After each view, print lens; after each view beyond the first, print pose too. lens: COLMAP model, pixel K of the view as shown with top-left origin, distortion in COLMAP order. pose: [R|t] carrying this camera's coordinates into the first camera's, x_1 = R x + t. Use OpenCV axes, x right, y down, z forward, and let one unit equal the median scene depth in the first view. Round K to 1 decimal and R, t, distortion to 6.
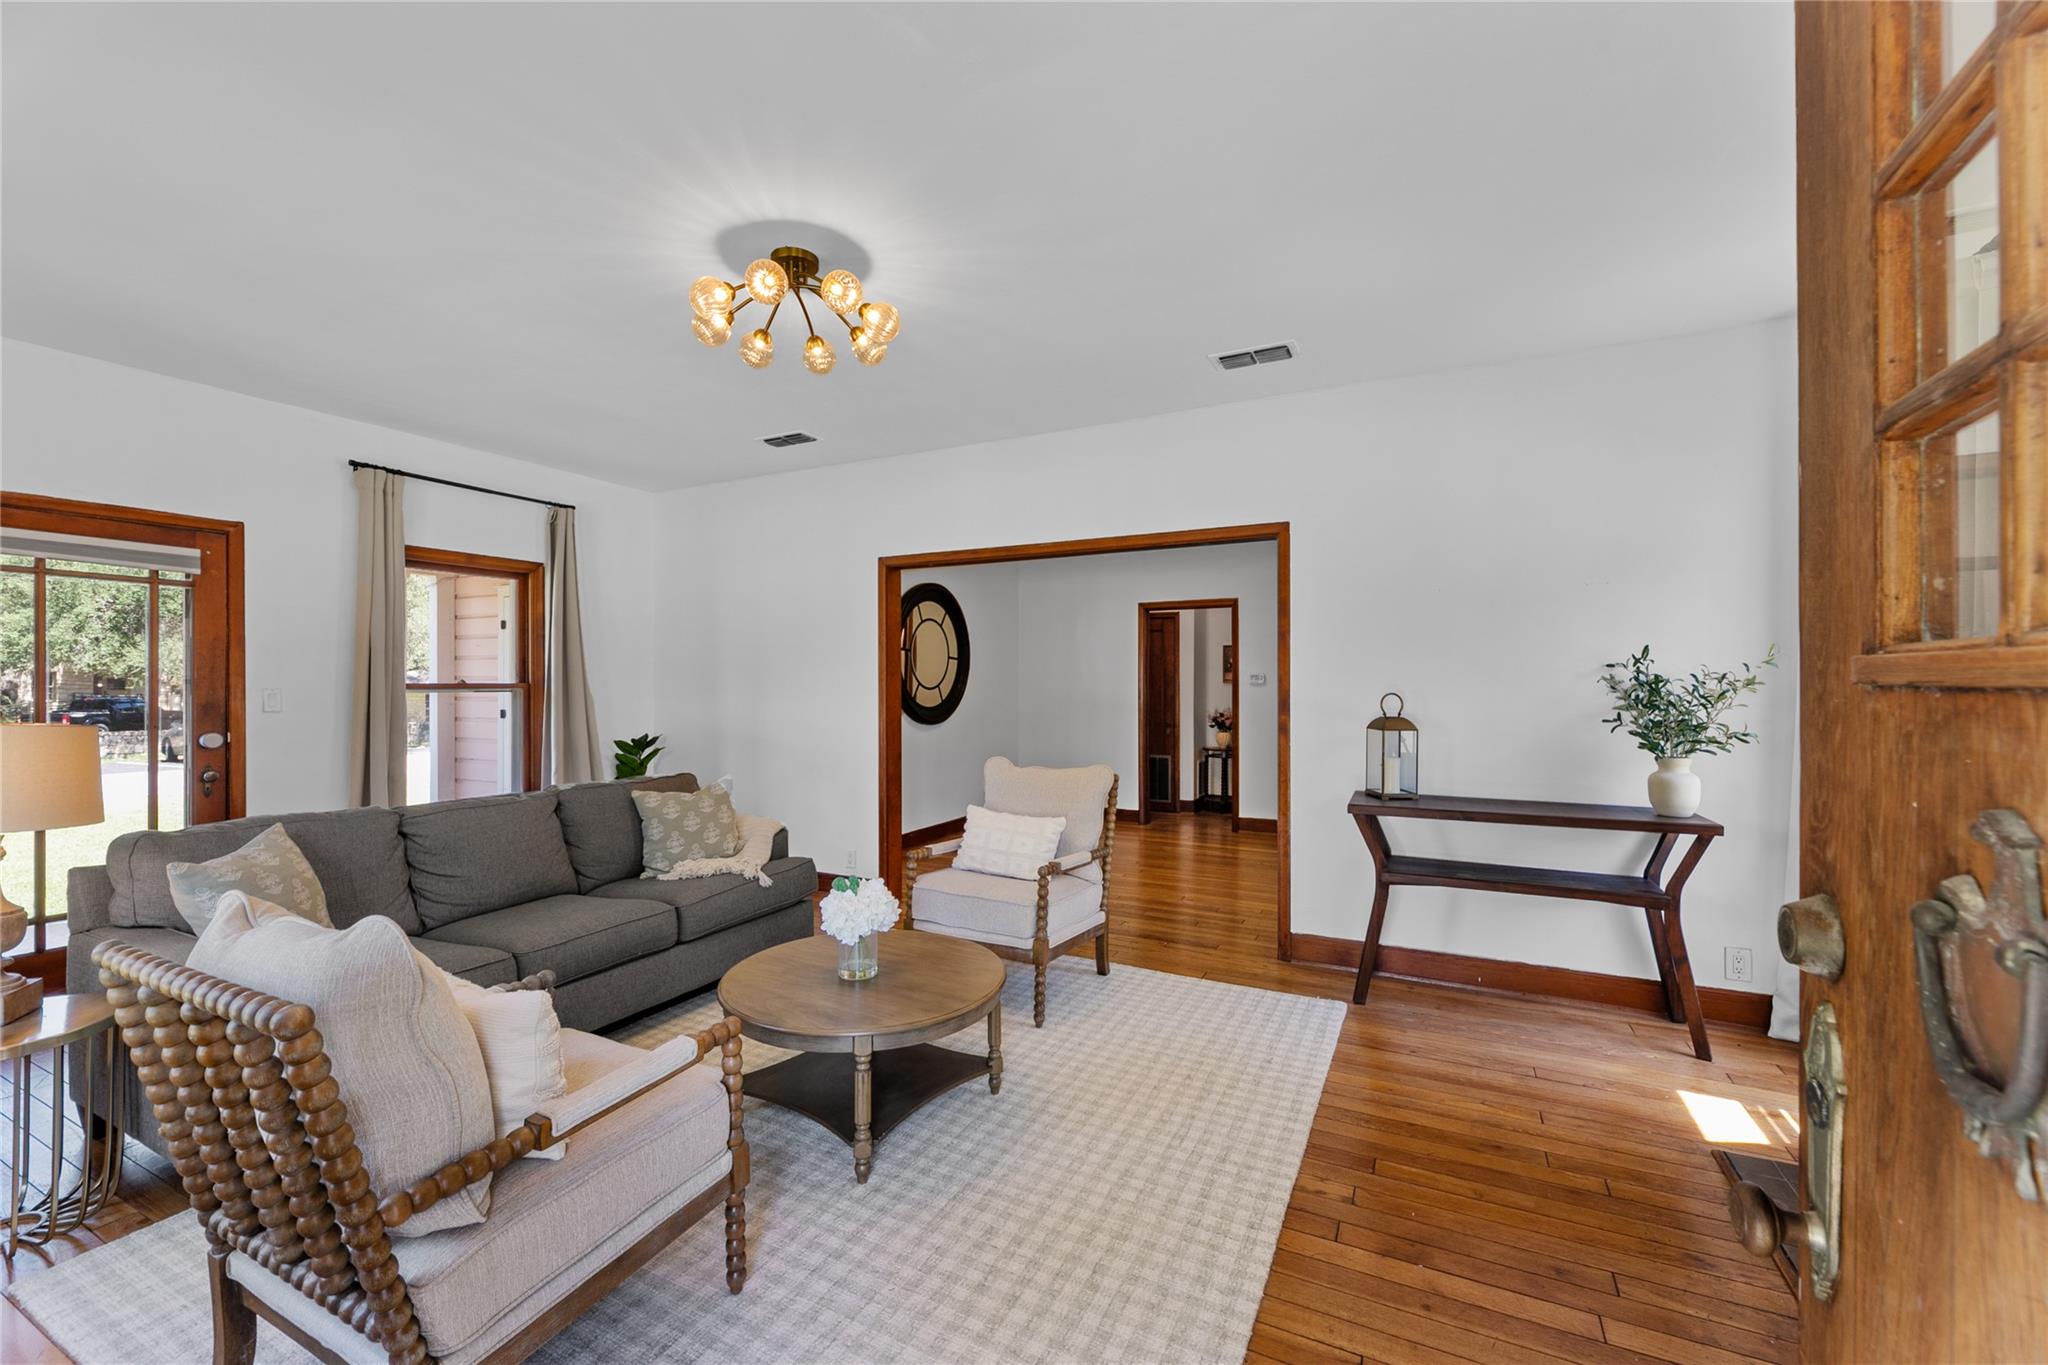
lens RADIAL K [[826.3, 0, 1021.0], [0, 826.3, 685.1], [0, 0, 1]] dist [-0.000250, 0.000226]
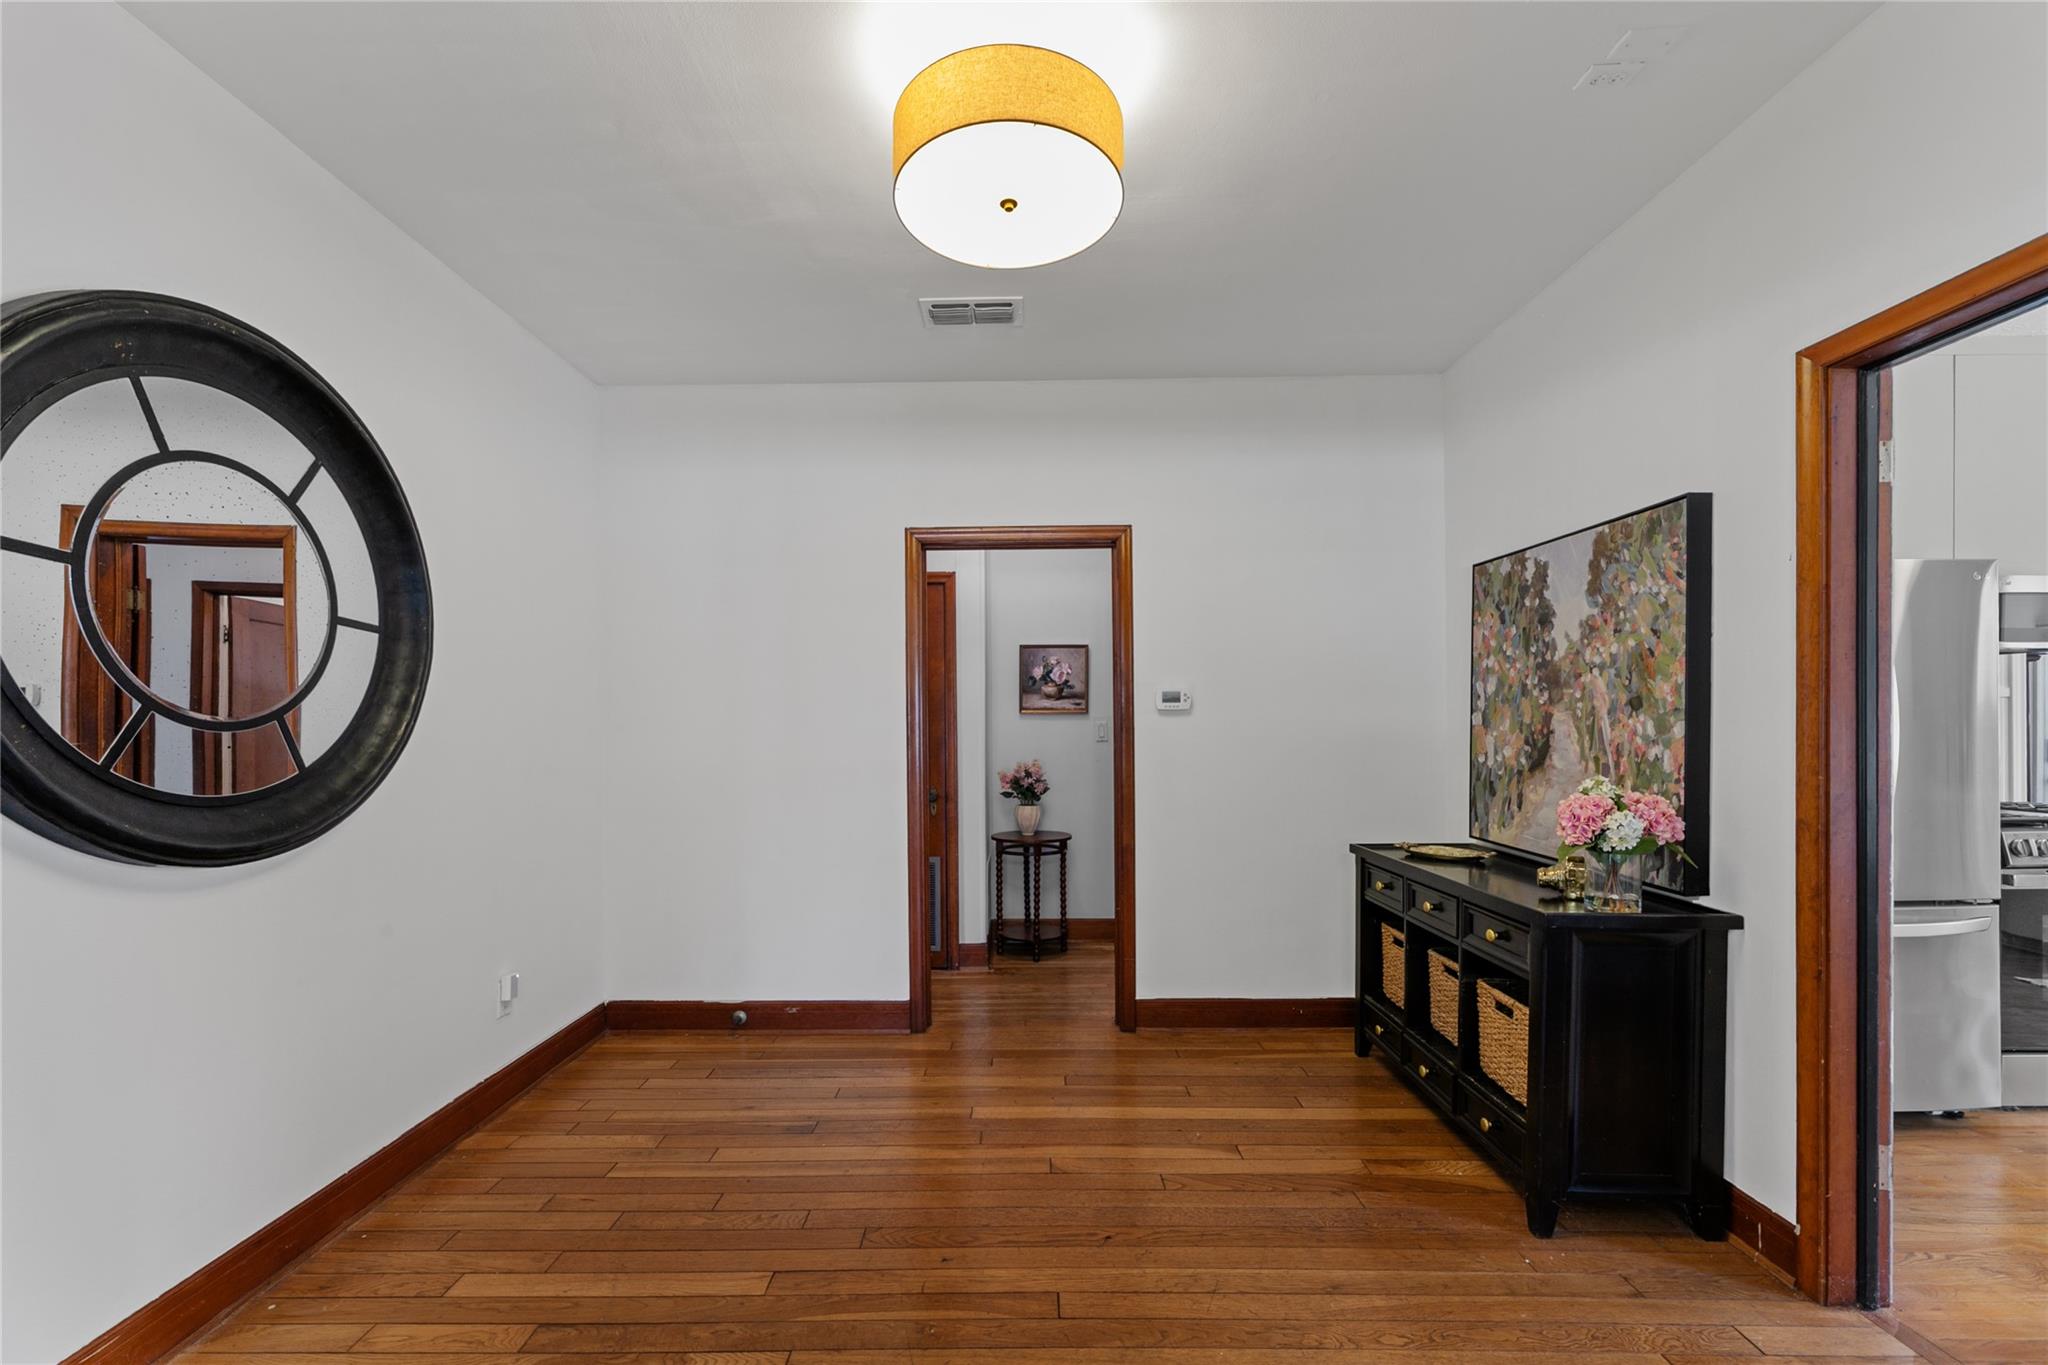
lens RADIAL K [[843.8, 0, 1022.7], [0, 843.8, 729.5], [0, 0, 1]] dist [0.001447, 0.000446]
pose [[0.893578, -0.009403, 0.448809, -0.007886], [0.007132, 0.999952, 0.006749, 0.006835], [-0.448851, -0.002829, 0.893602, 0.893847]]
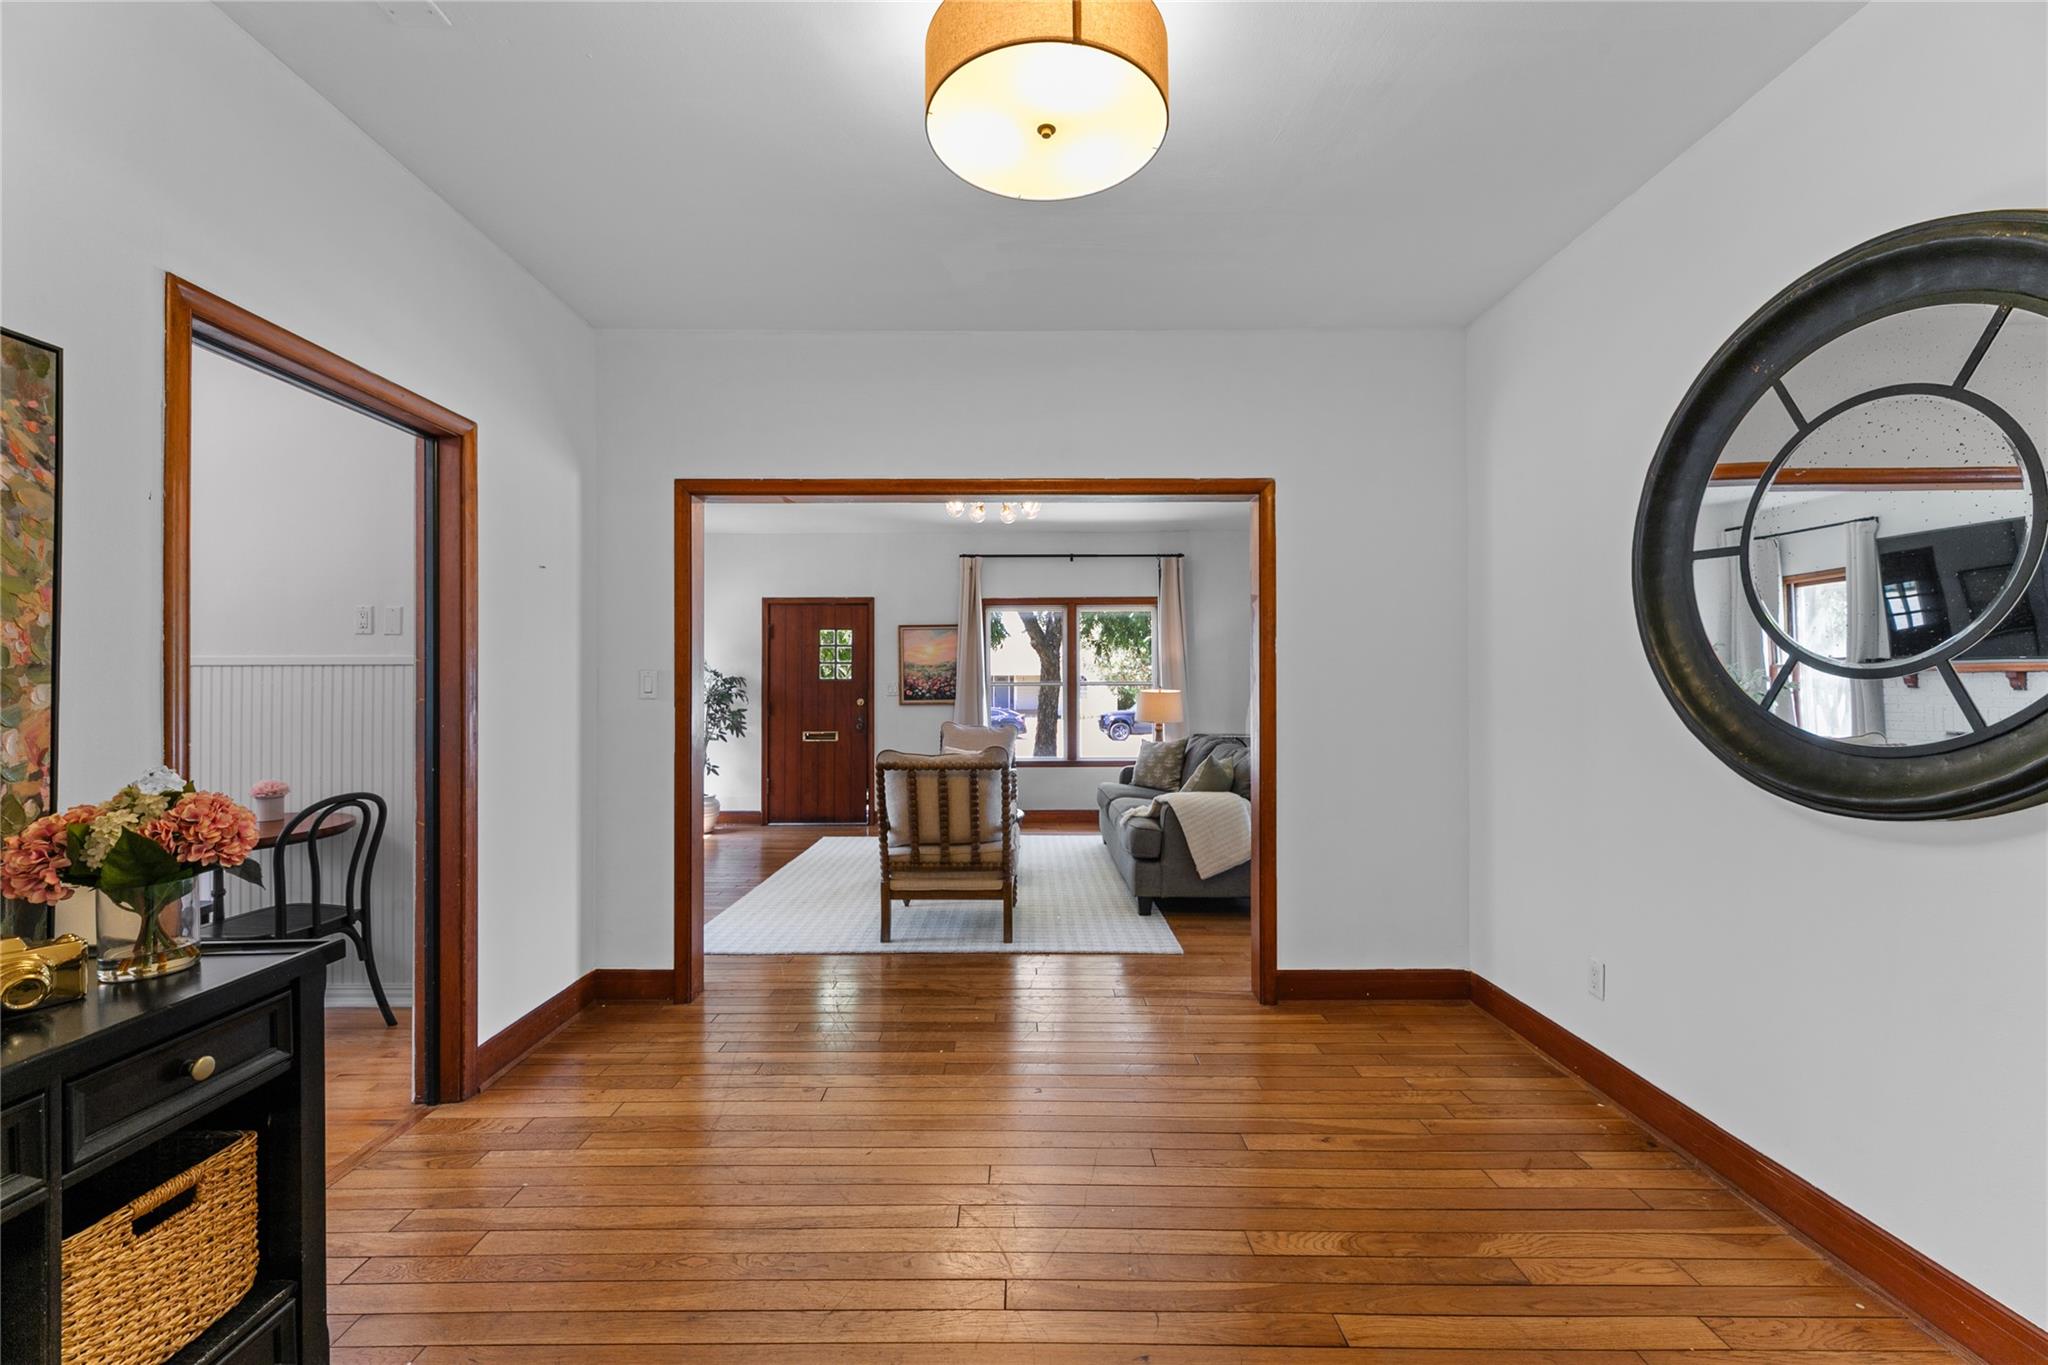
lens RADIAL K [[826.3, 0, 1021.0], [0, 826.3, 685.1], [0, 0, 1]] dist [-0.000250, 0.000226]
pose [[-0.889731, 0.001947, -0.456481, 0.326886], [0.003425, 0.999991, -0.002409, 0.010136], [0.456473, -0.003707, -0.889730, 1.538093]]
